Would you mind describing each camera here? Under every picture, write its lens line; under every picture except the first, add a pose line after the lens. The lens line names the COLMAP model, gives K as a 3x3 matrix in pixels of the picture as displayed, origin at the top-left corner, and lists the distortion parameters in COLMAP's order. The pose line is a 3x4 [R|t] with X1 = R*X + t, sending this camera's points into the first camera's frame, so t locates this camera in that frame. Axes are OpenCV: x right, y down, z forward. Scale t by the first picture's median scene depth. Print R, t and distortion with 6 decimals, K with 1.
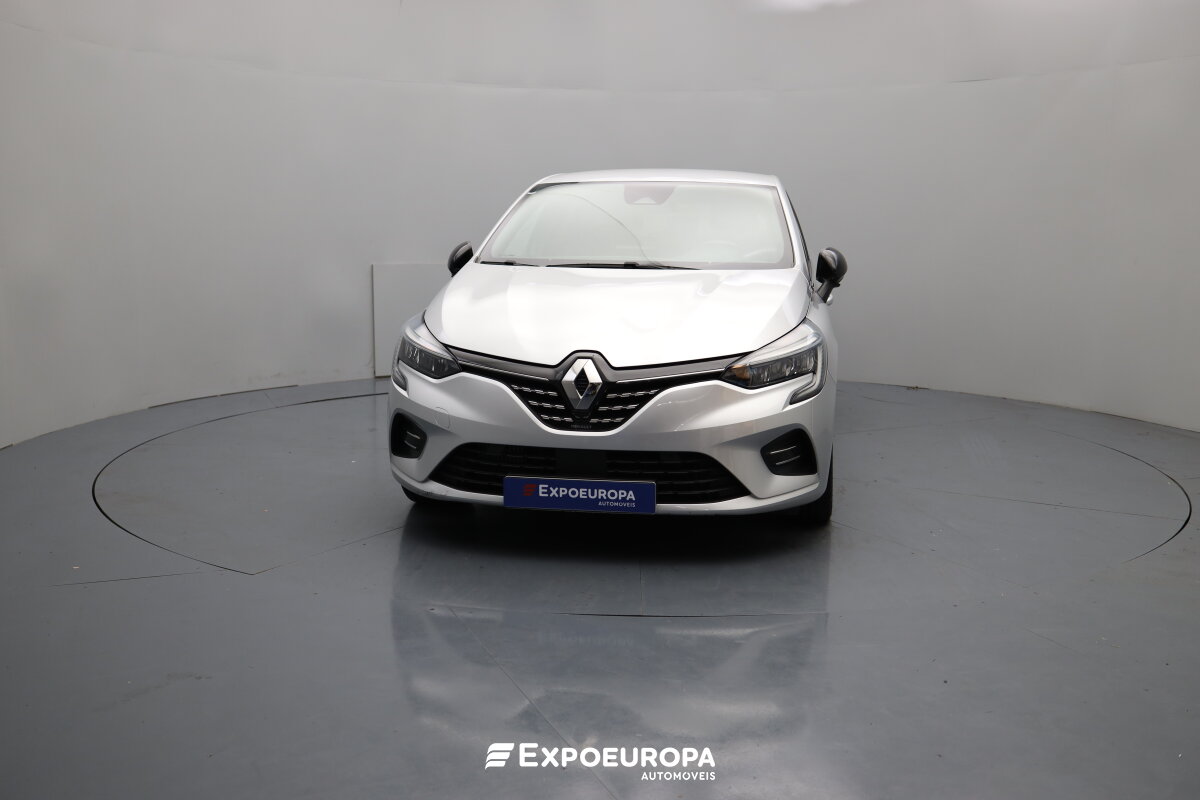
lens RADIAL K [[1219.8, 0, 600.0], [0, 1219.8, 400.0], [0, 0, 1]] dist [-0.002521, 0.004145]
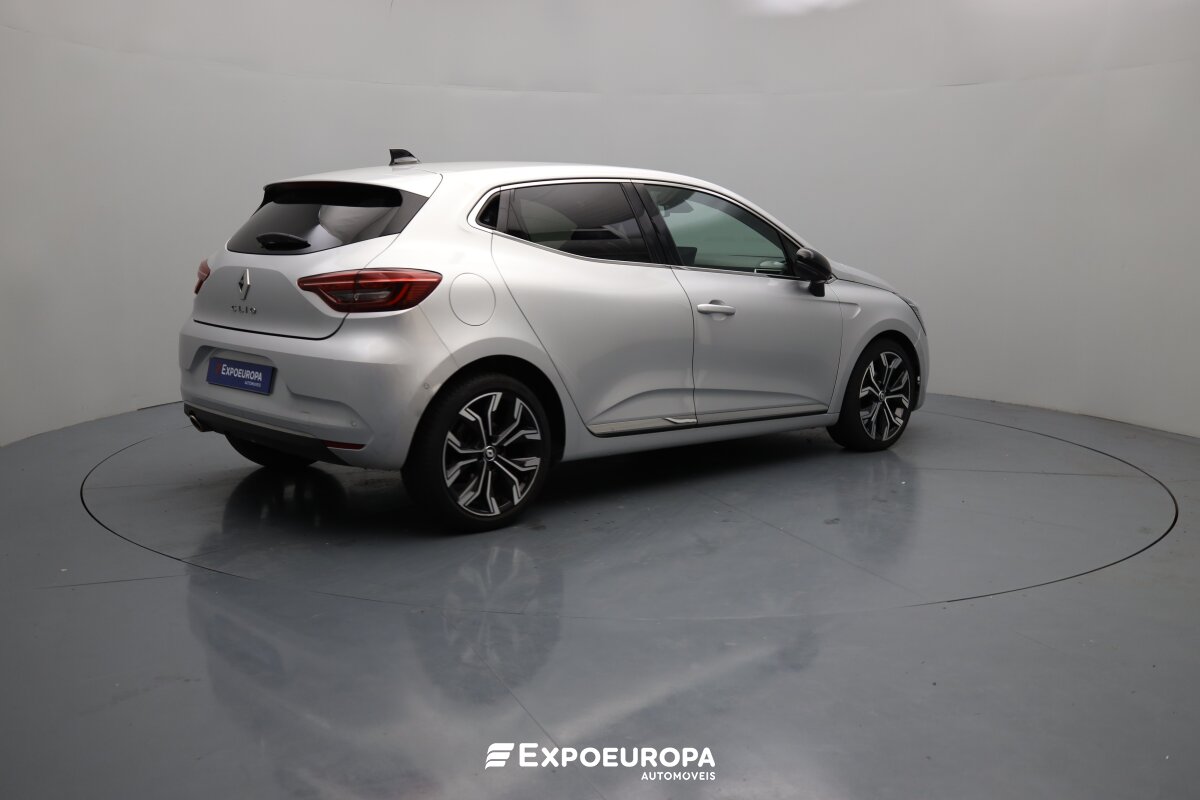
lens RADIAL K [[1219.8, 0, 600.0], [0, 1219.8, 400.0], [0, 0, 1]] dist [-0.002521, 0.004145]
pose [[0.999966, 0.001219, 0.008129, -0.021837], [-0.001203, 0.999997, -0.001974, -0.064574], [-0.008132, 0.001964, 0.999965, 0.512731]]
